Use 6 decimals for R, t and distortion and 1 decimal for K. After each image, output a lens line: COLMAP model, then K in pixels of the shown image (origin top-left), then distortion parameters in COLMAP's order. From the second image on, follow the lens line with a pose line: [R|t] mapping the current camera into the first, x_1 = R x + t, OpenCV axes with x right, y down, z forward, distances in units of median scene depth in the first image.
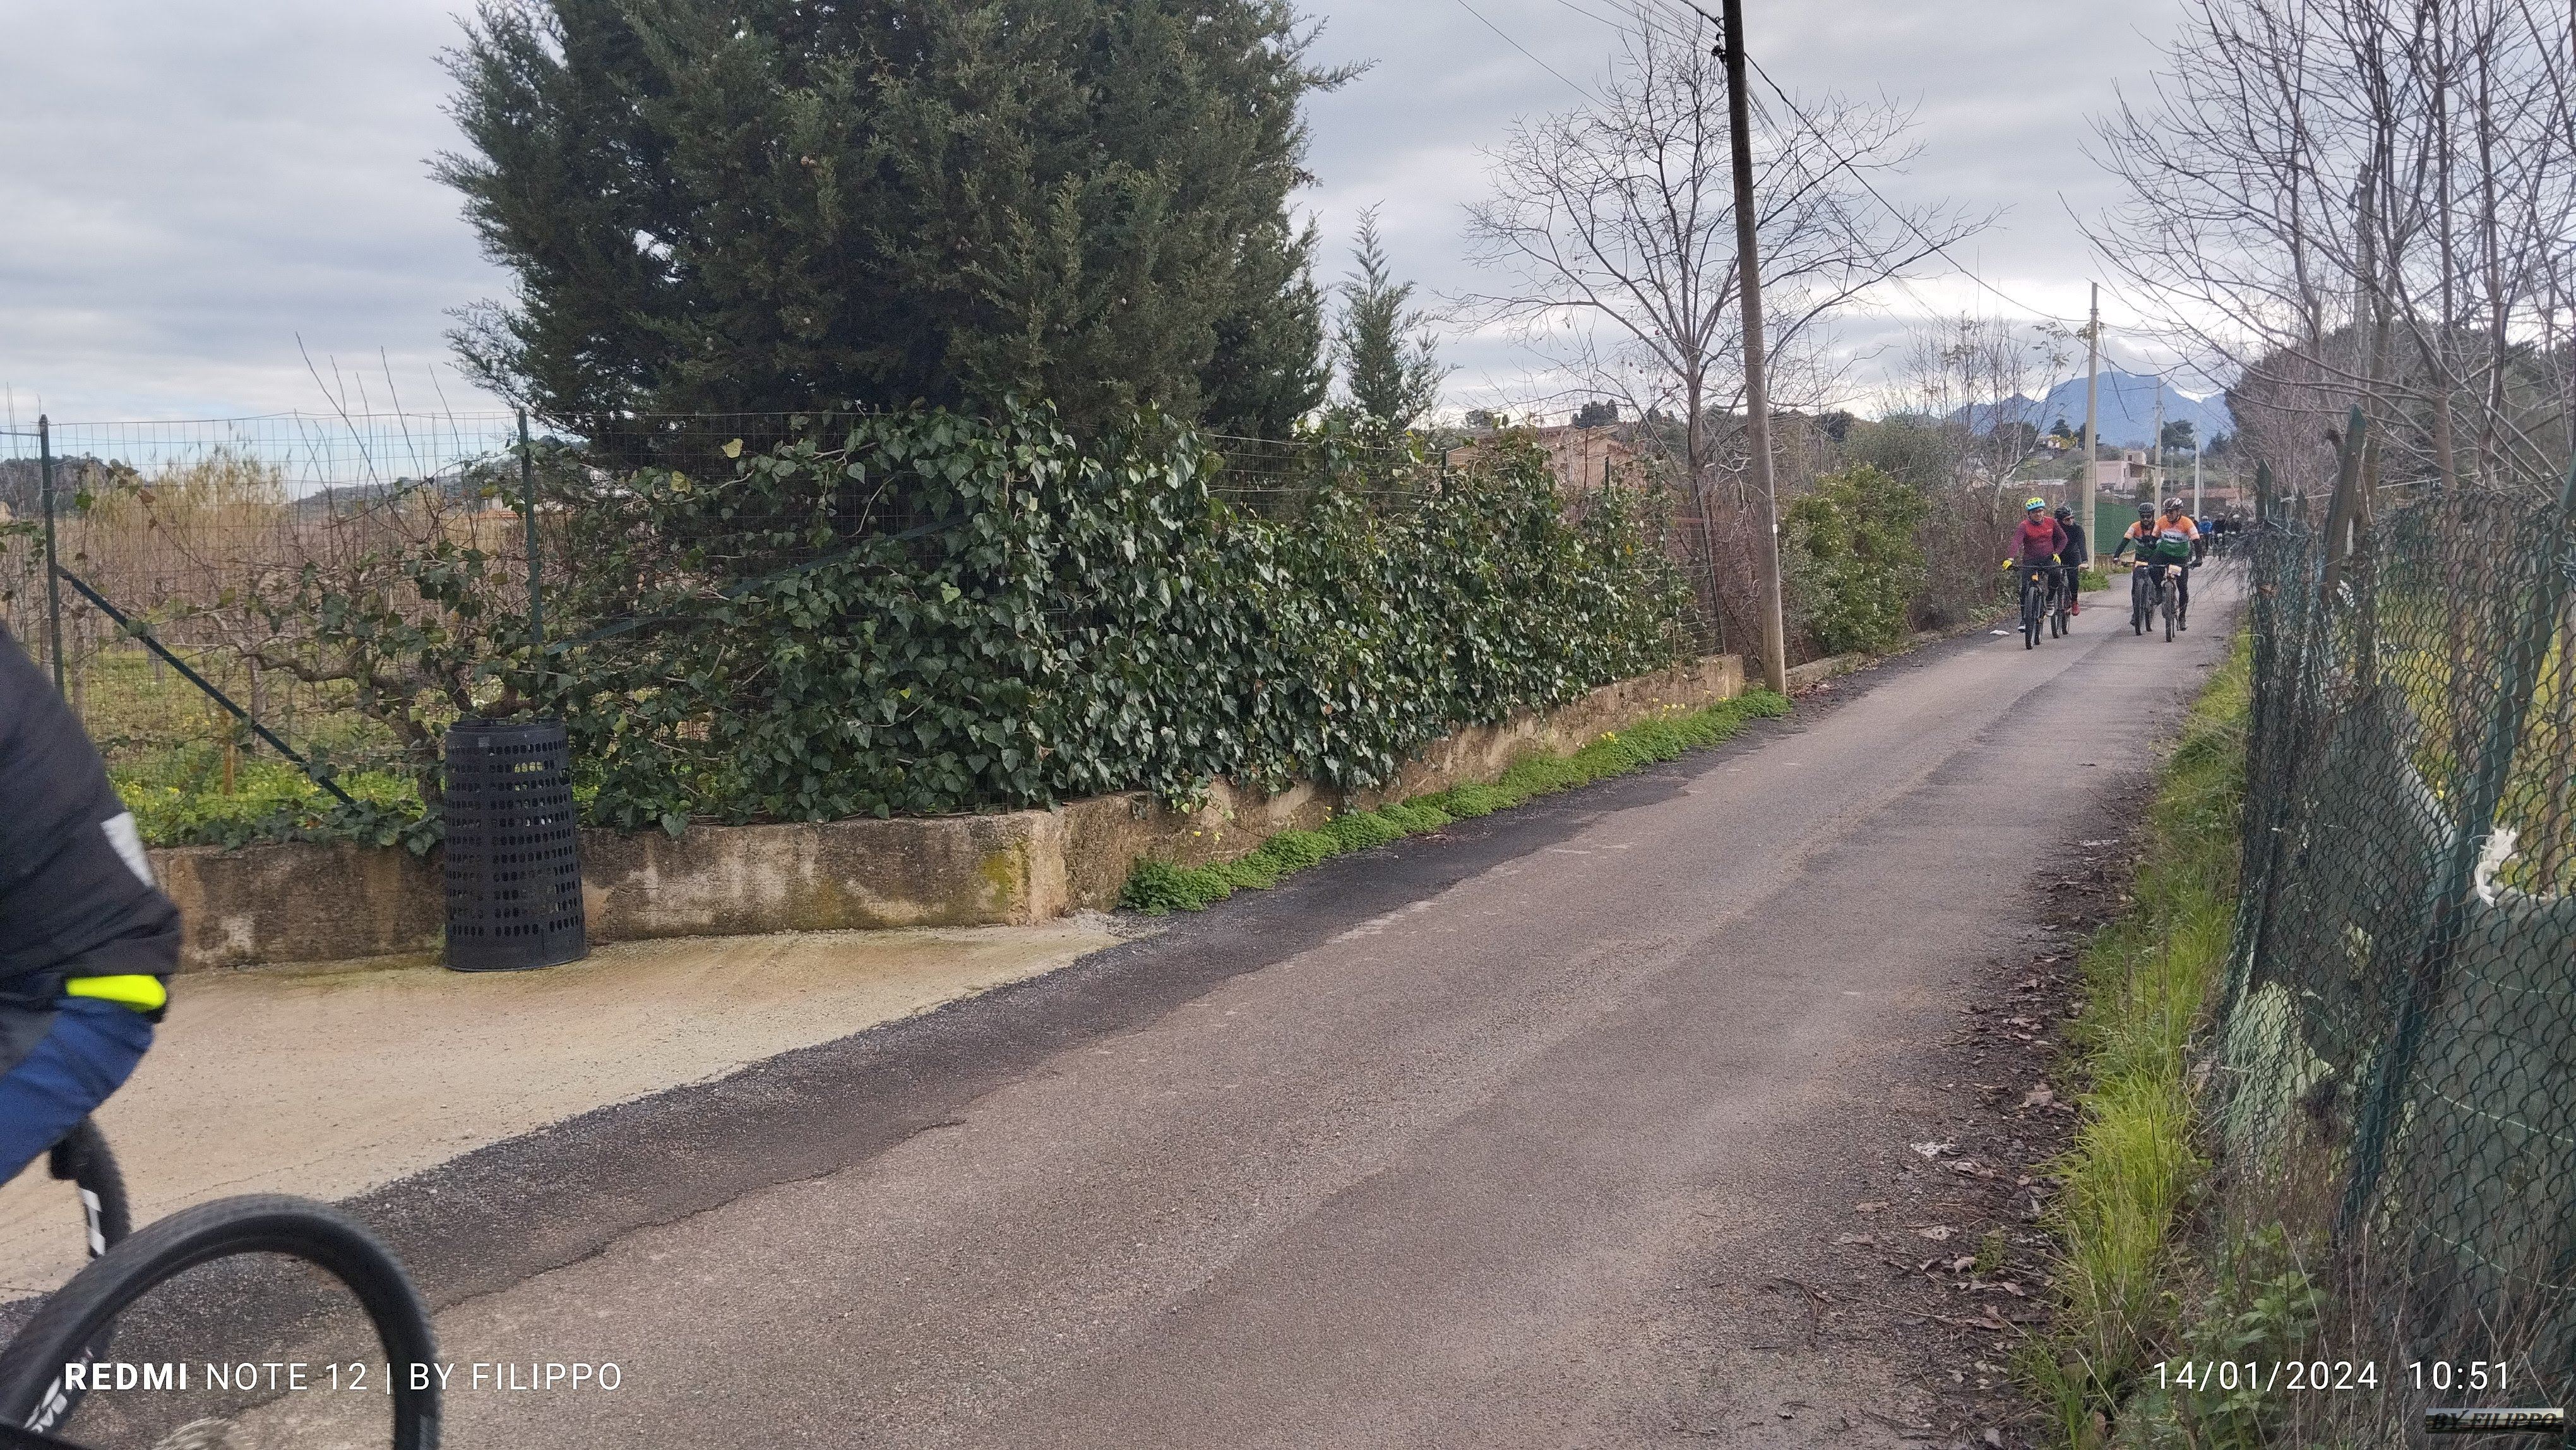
lens RADIAL K [[3817.1, 0, 990.4], [0, 3817.1, 777.7], [0, 0, 1]] dist [0.222530, -1.202750]
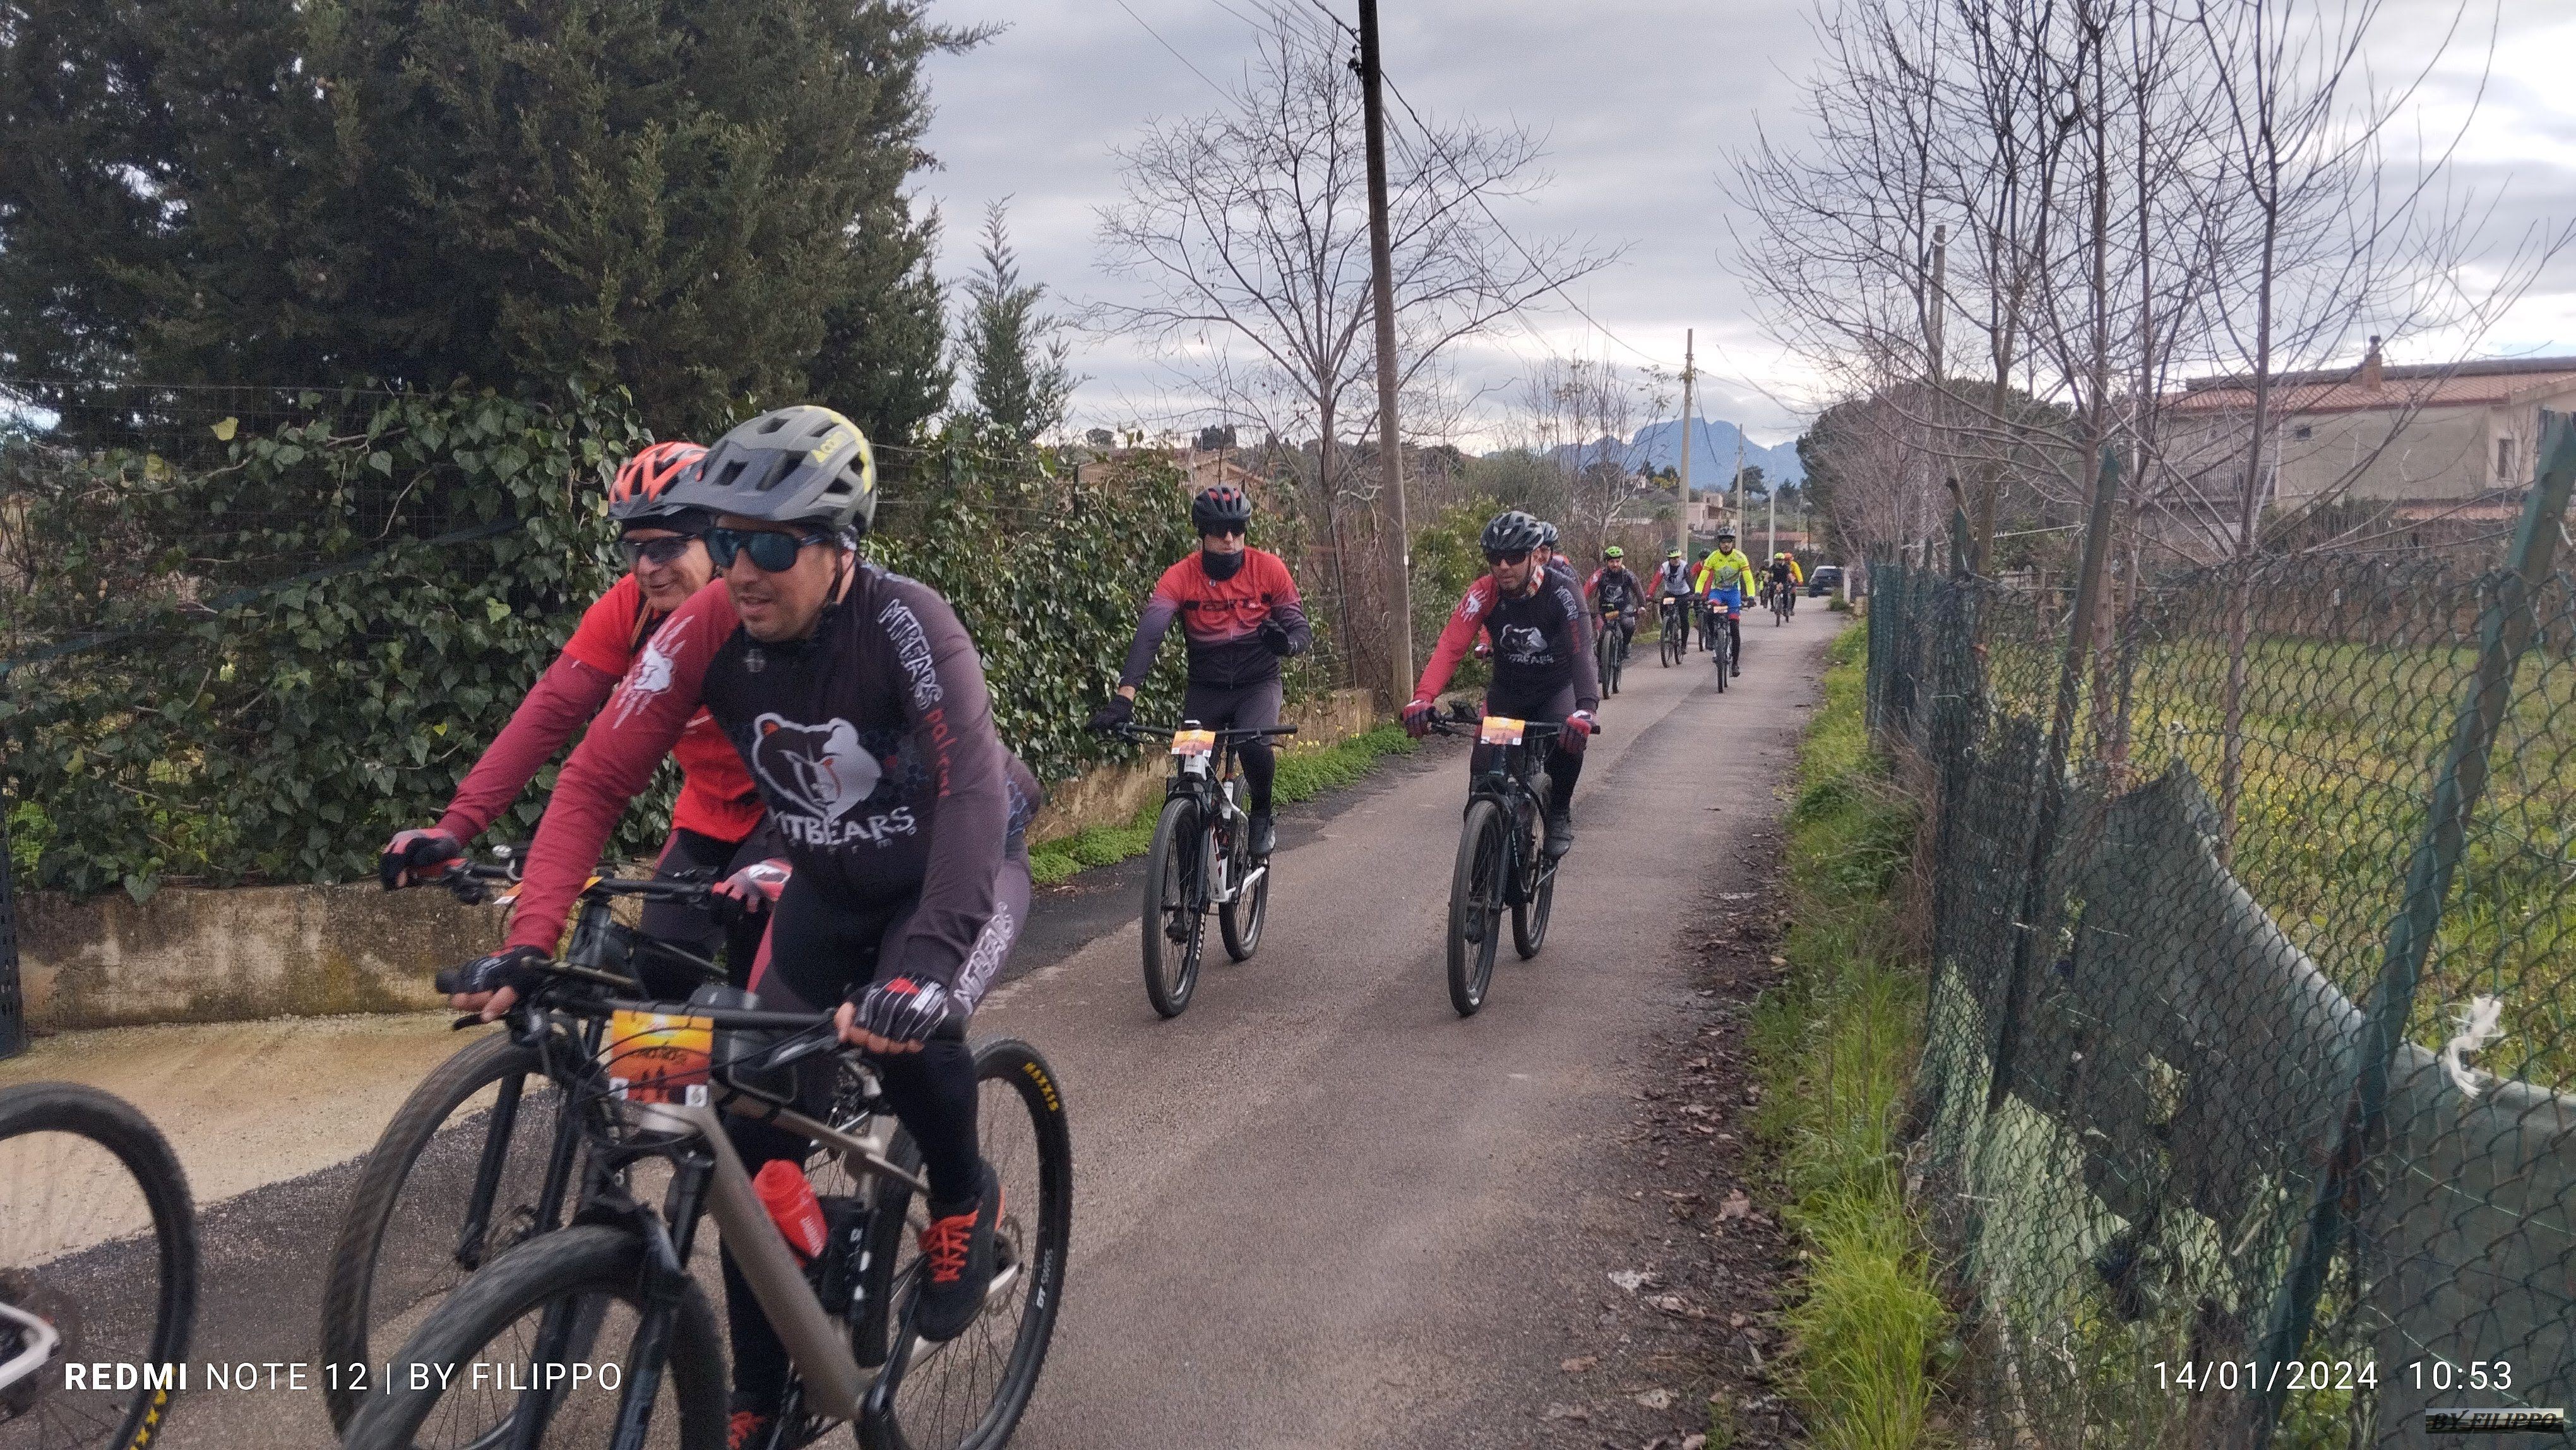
lens RADIAL K [[3139.0, 0, 1411.2], [0, 3139.0, 790.5], [0, 0, 1]] dist [0.049560, -0.303443]
pose [[0.971381, 0.012652, 0.237190, 0.020461], [-0.016431, 0.999767, 0.013963, -0.021238], [-0.236958, -0.017461, 0.971363, 0.273279]]
